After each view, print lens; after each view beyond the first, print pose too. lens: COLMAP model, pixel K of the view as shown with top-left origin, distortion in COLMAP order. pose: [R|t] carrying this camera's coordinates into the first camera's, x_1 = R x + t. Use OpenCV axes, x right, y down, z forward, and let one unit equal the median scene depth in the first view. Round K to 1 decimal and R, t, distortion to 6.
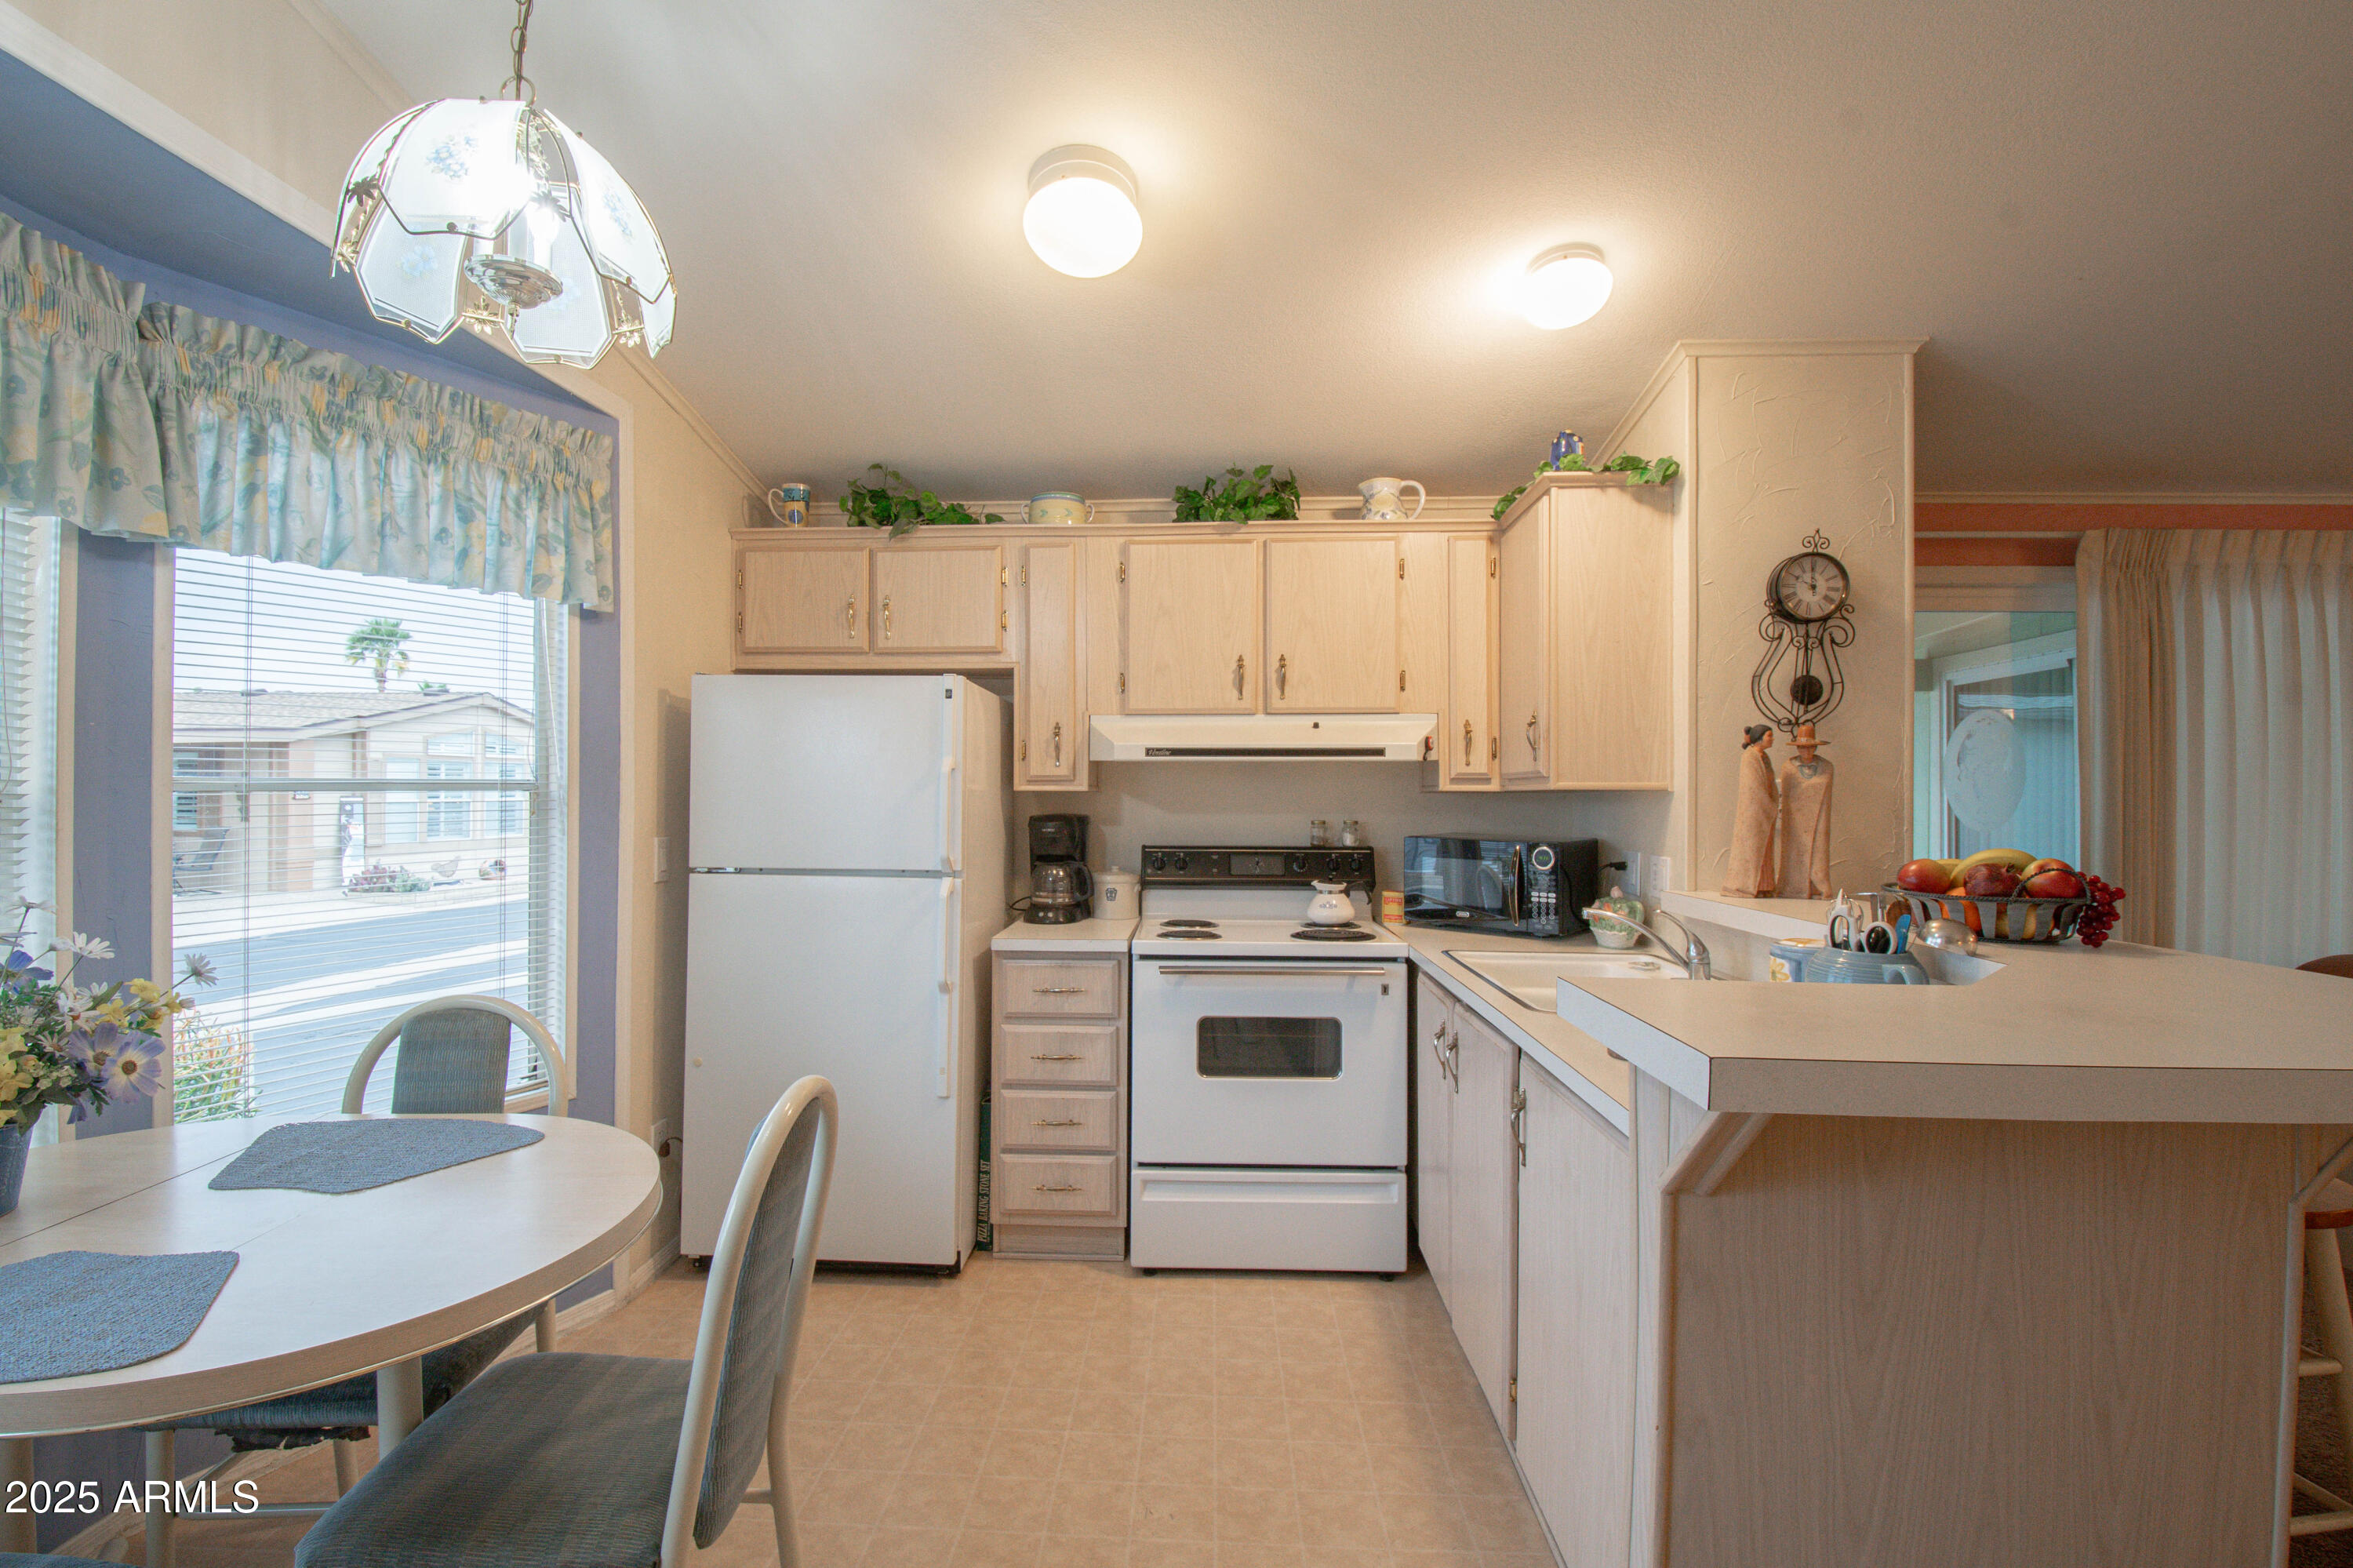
lens RADIAL K [[1031.7, 0, 1175.7], [0, 1031.7, 788.7], [0, 0, 1]] dist [0.014317, -0.023214]
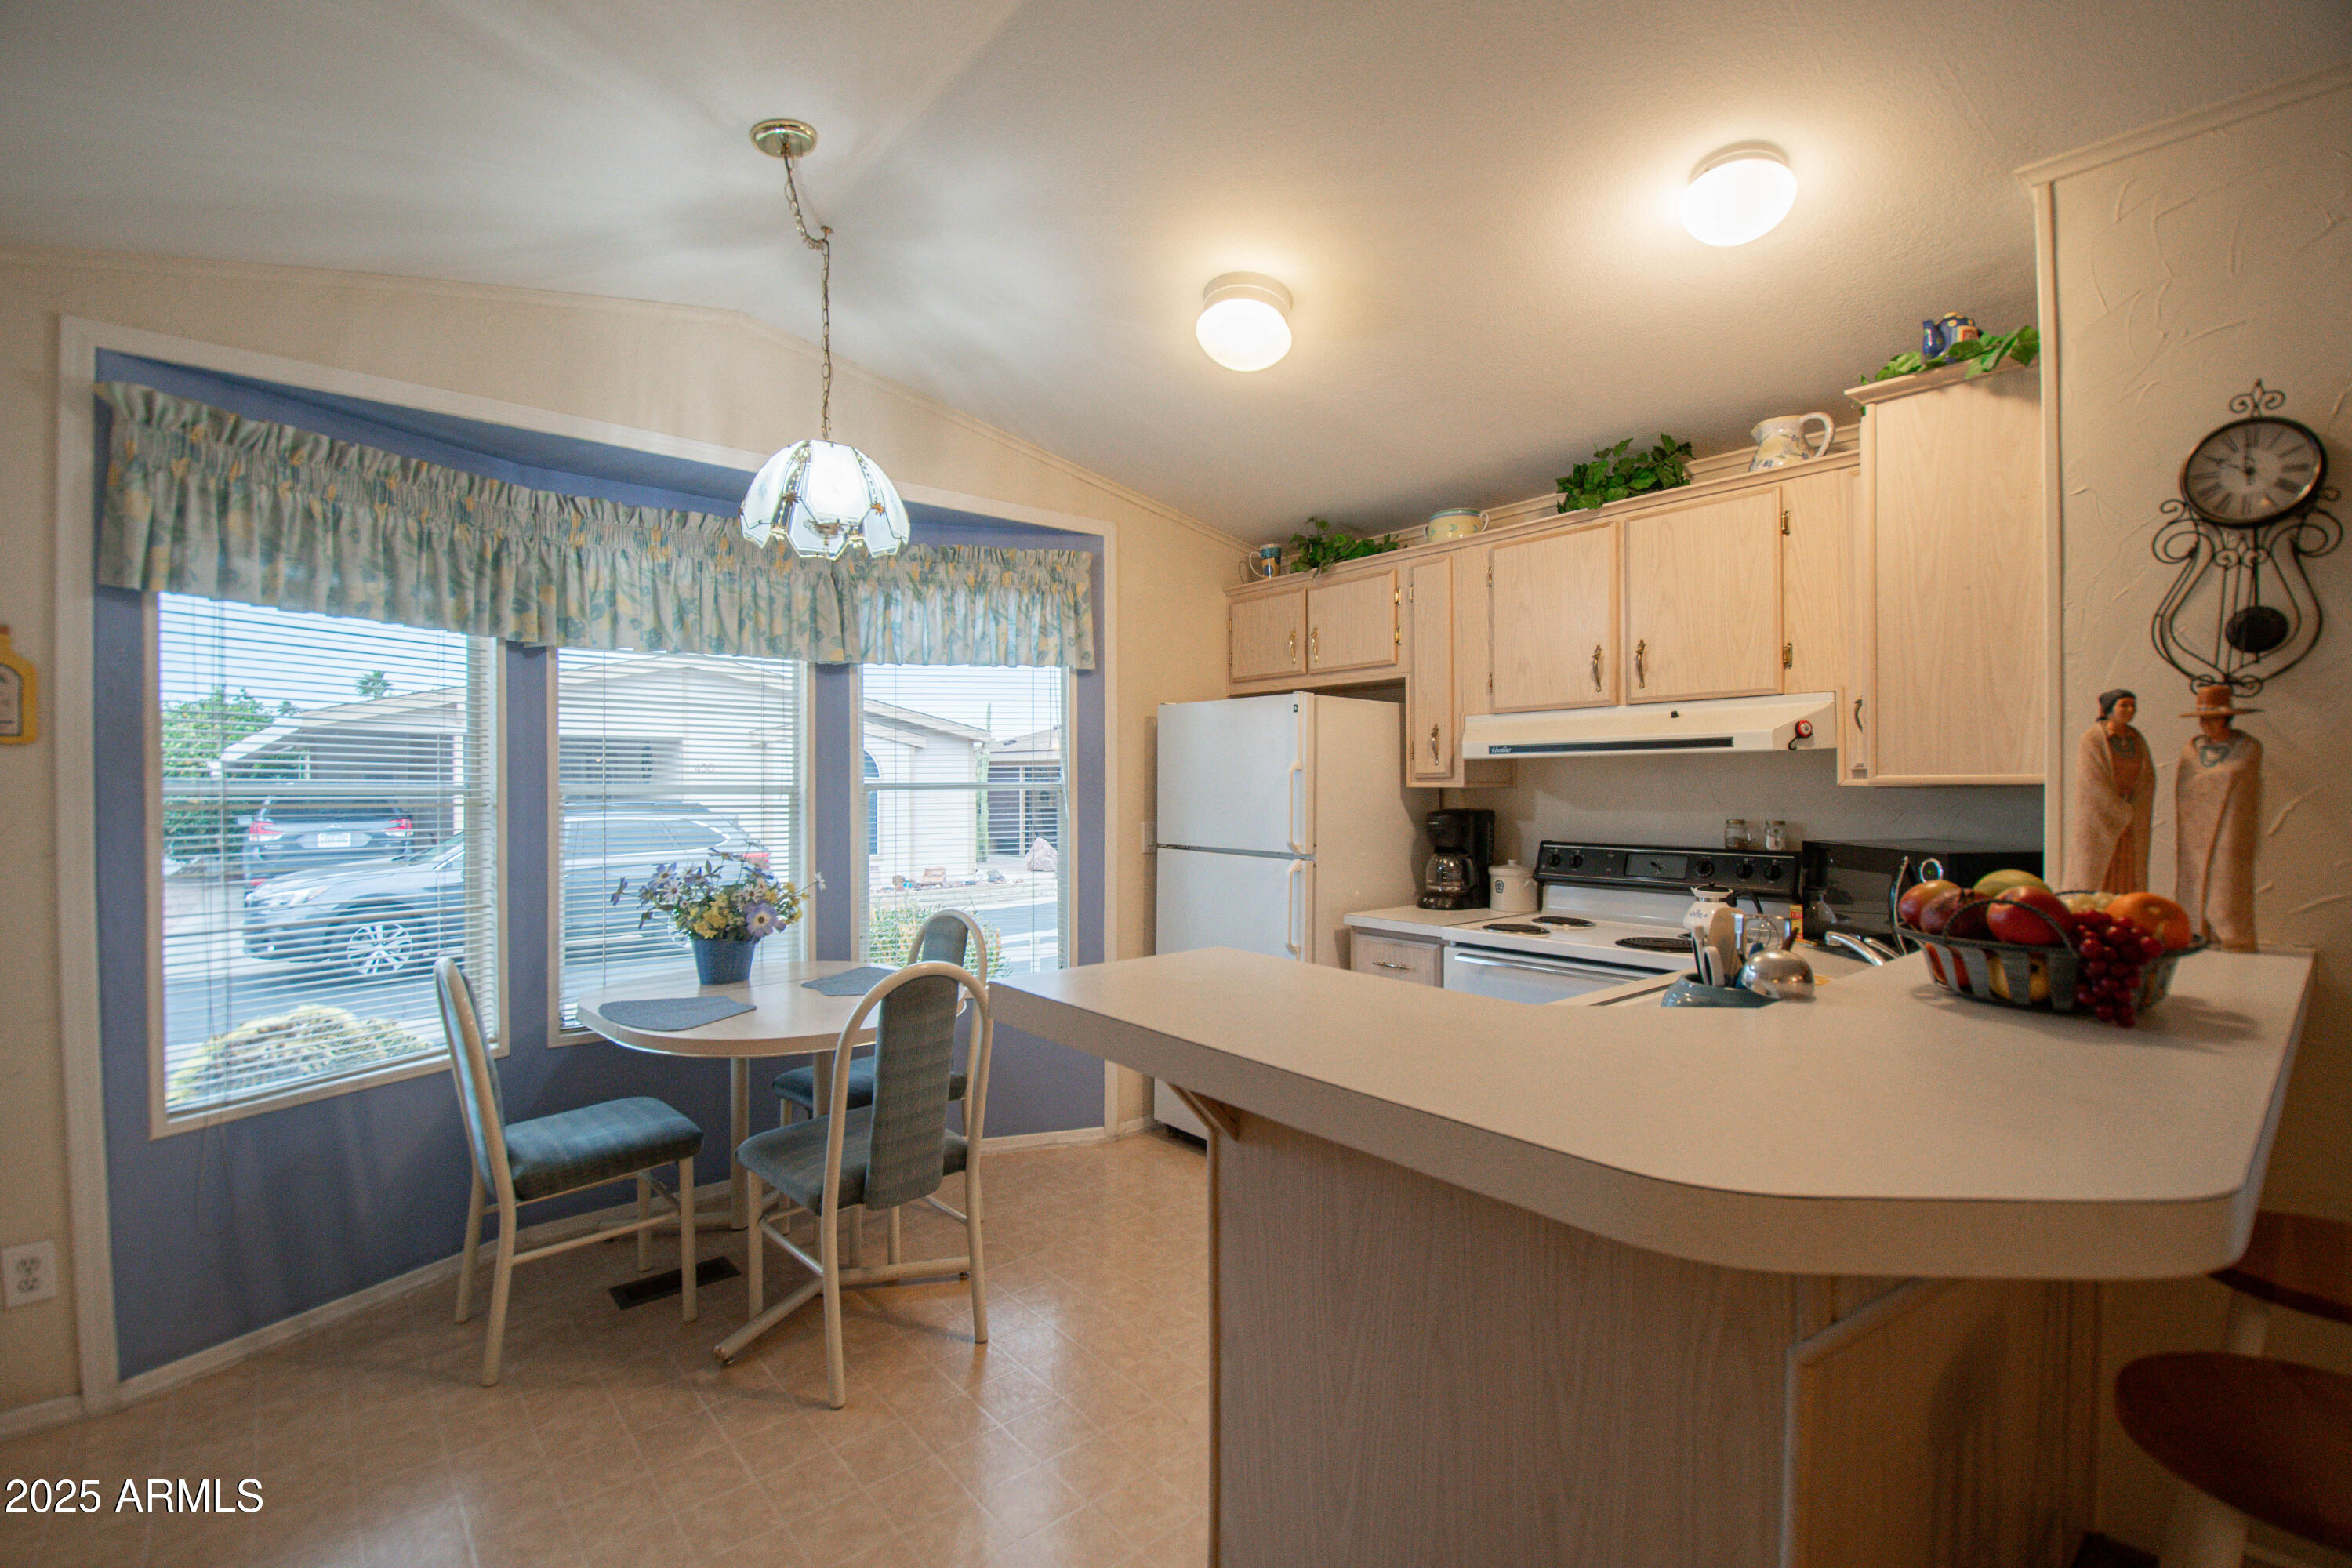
lens RADIAL K [[1018.2, 0, 1177.5], [0, 1018.2, 790.2], [0, 0, 1]] dist [0.001287, -0.015170]
pose [[0.690703, -0.001595, -0.723136, 0.522890], [0.007410, 0.999961, 0.004873, -0.002324], [0.723100, -0.008725, 0.690688, 0.069002]]
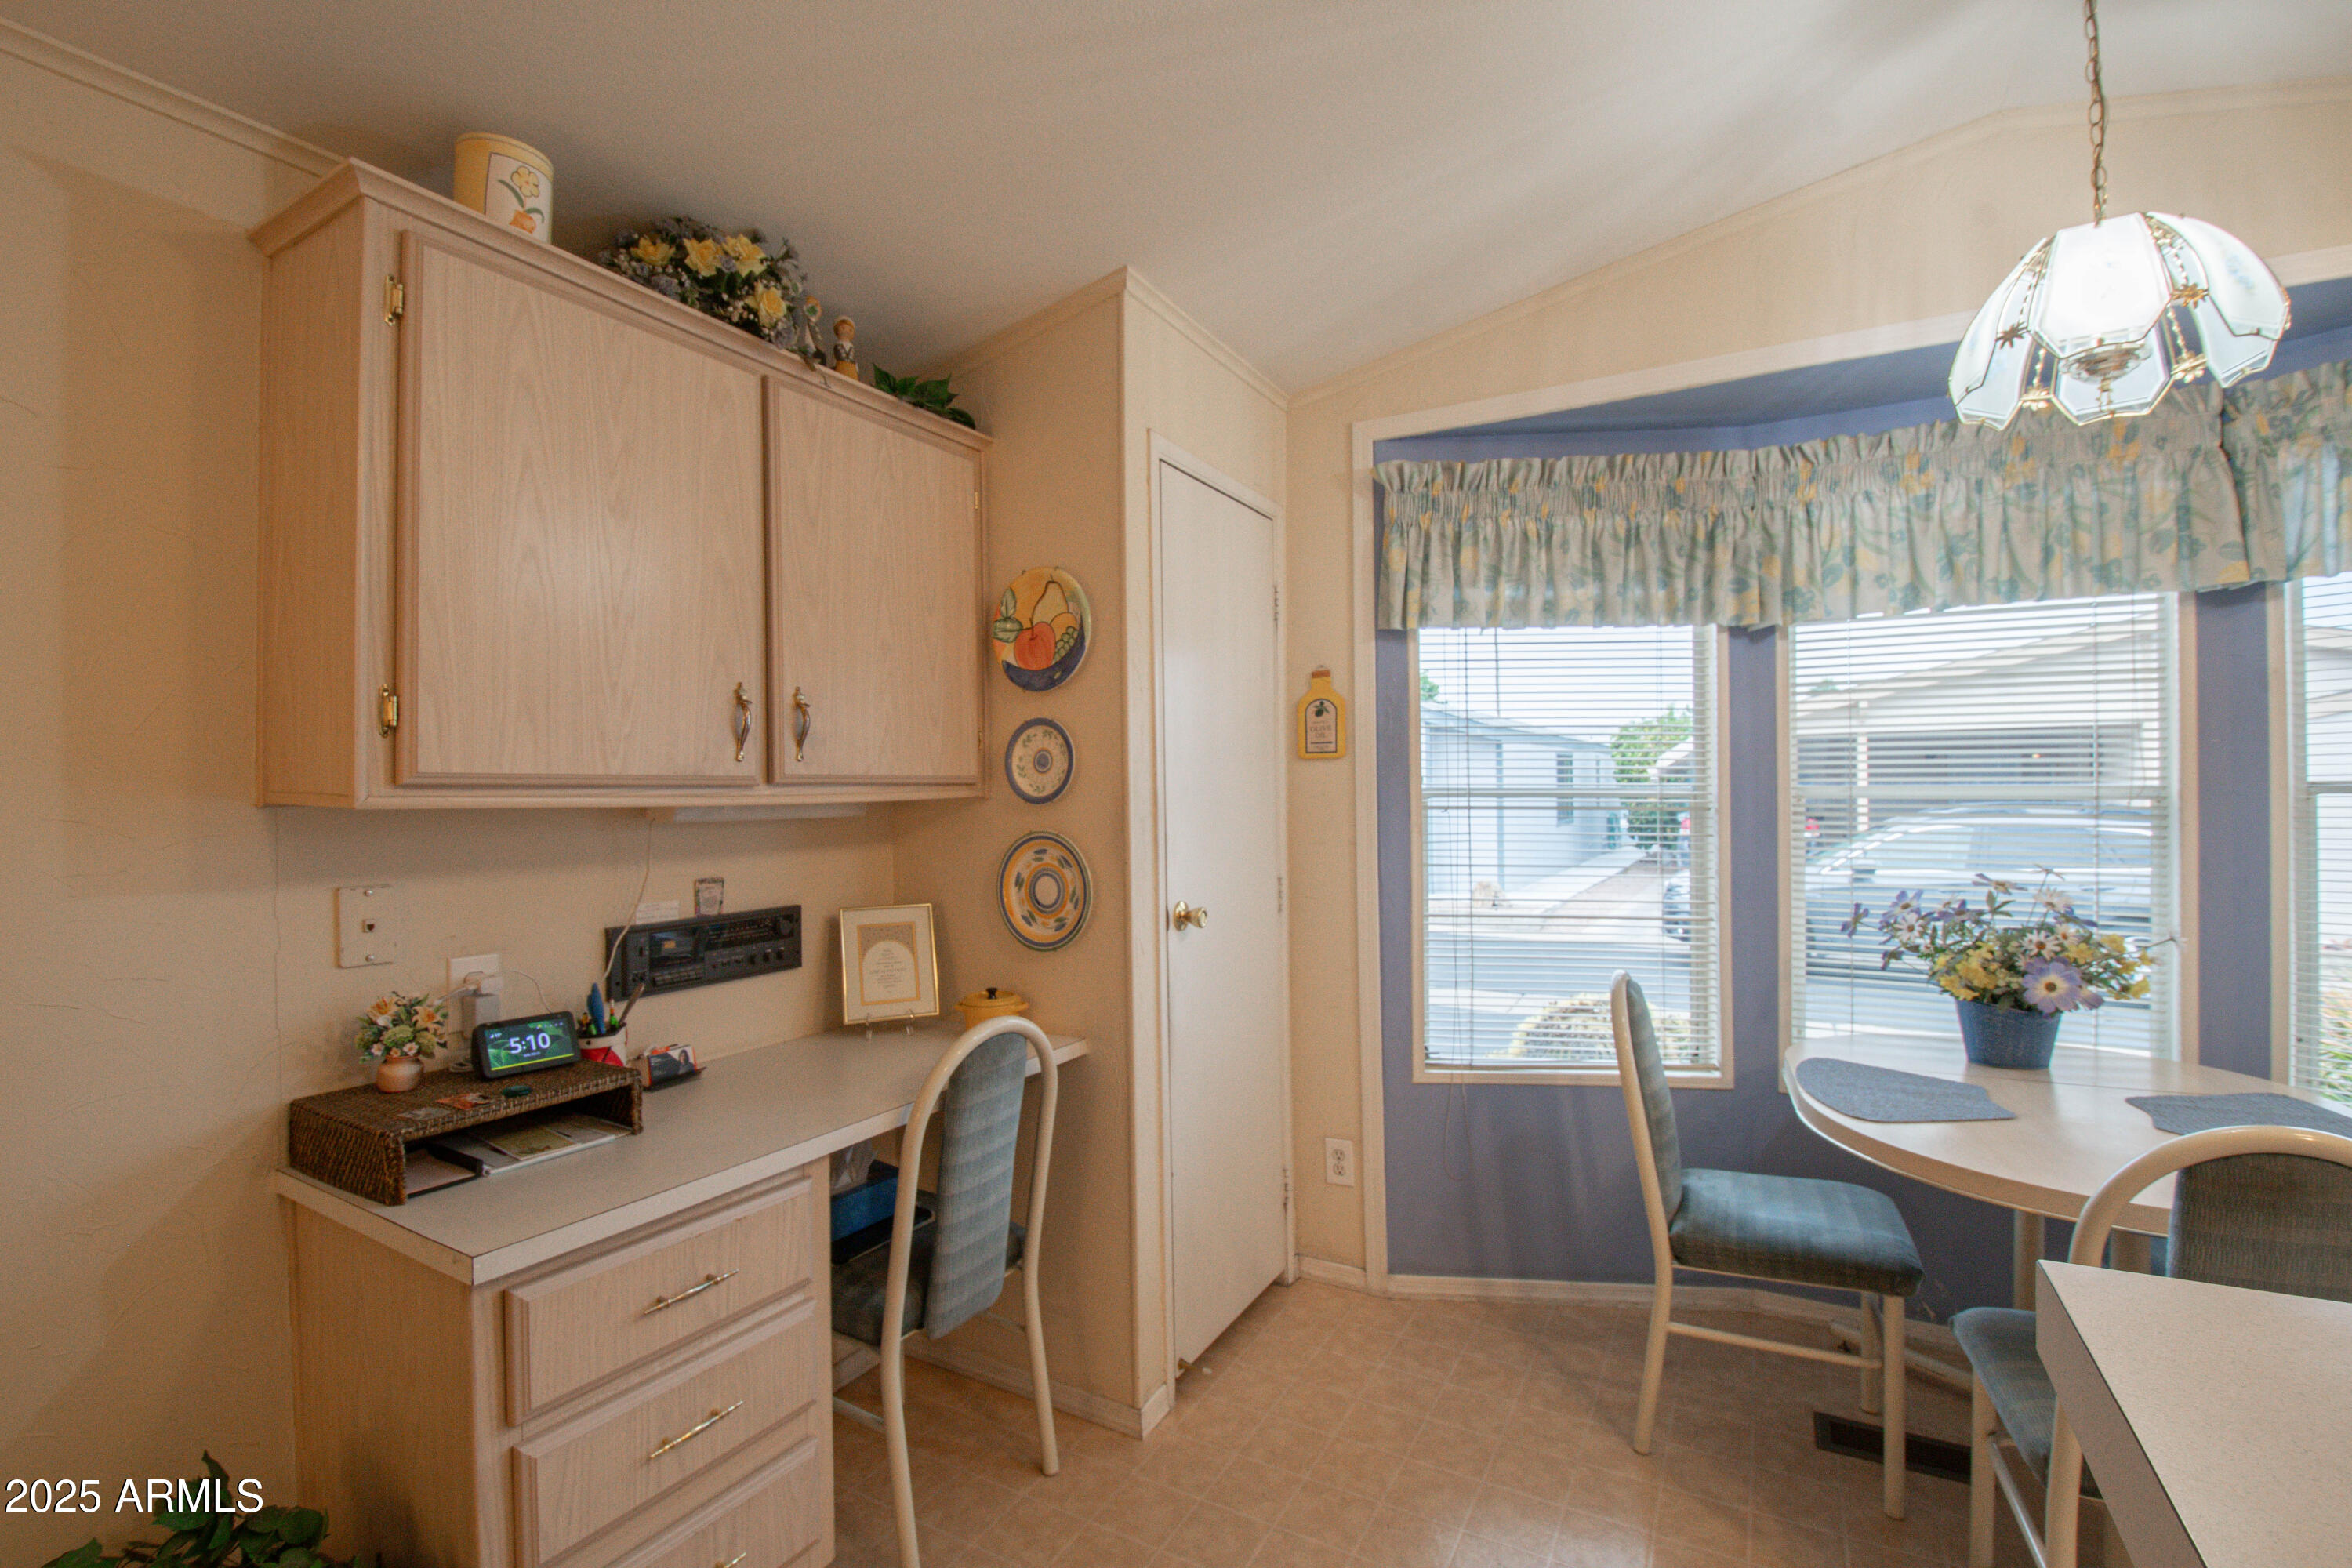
lens RADIAL K [[1031.2, 0, 1175.2], [0, 1031.2, 788.7], [0, 0, 1]] dist [0.014317, -0.023214]
pose [[-0.459970, -0.003995, -0.887926, 0.385897], [0.007701, 0.999934, -0.008488, -0.002208], [0.887901, -0.010742, -0.459909, 0.261667]]
